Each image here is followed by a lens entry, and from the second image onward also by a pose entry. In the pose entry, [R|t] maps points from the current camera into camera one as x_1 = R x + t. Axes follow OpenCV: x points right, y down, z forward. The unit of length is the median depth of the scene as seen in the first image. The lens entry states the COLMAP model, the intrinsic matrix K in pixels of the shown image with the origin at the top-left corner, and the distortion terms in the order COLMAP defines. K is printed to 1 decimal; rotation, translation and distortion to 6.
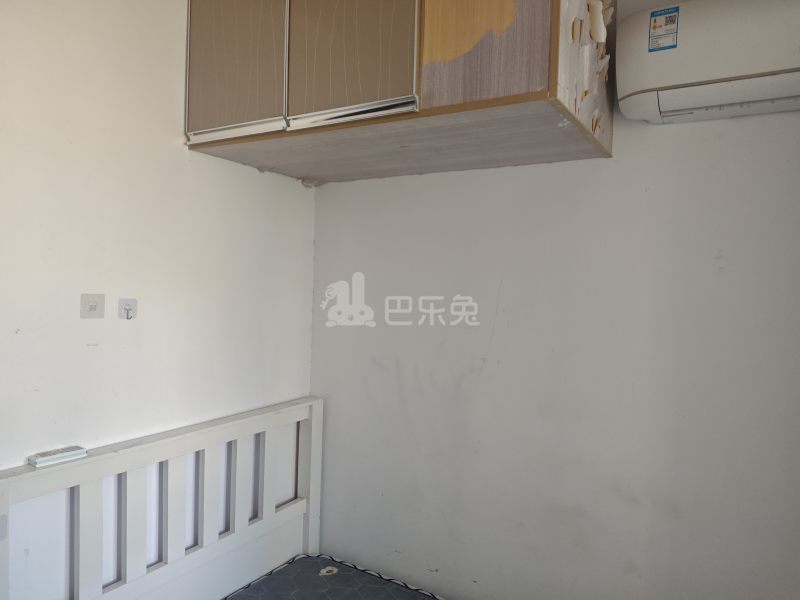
lens RADIAL K [[571.7, 0, 400.0], [0, 571.7, 300.0], [0, 0, 1]] dist [0.023378, -0.038876]
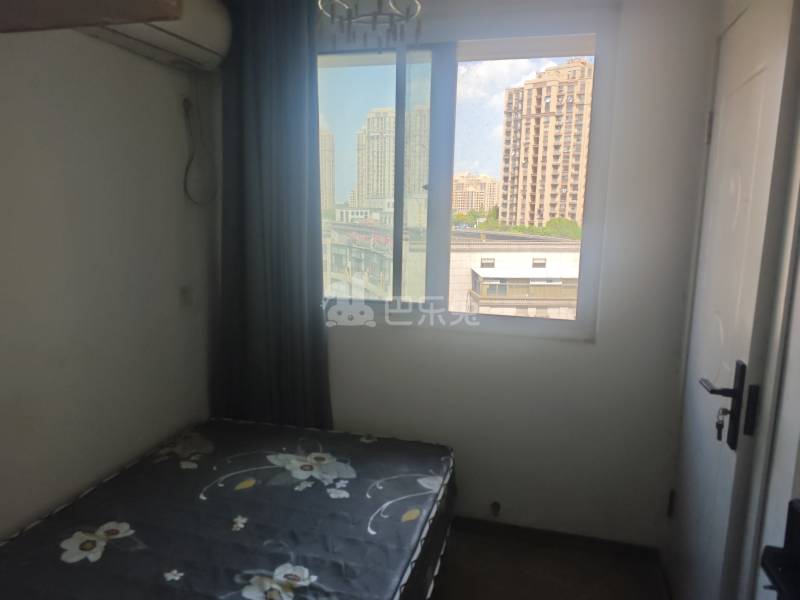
lens RADIAL K [[571.7, 0, 400.0], [0, 571.7, 300.0], [0, 0, 1]] dist [0.023378, -0.038876]
pose [[-0.241014, -0.202840, 0.949088, -0.874288], [-0.015861, 0.978608, 0.205121, -0.019610], [-0.970392, 0.034383, -0.239075, 0.665805]]
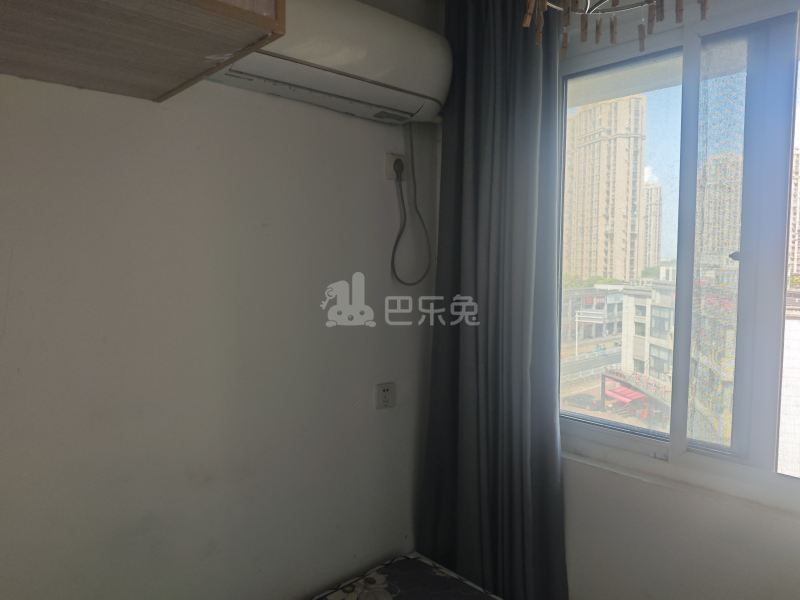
lens RADIAL K [[571.7, 0, 400.0], [0, 571.7, 300.0], [0, 0, 1]] dist [0.023378, -0.038876]
pose [[0.288846, -0.105191, 0.951579, -0.404357], [0.022742, 0.994419, 0.103023, -0.041504], [-0.957105, -0.008117, 0.289626, 0.458486]]
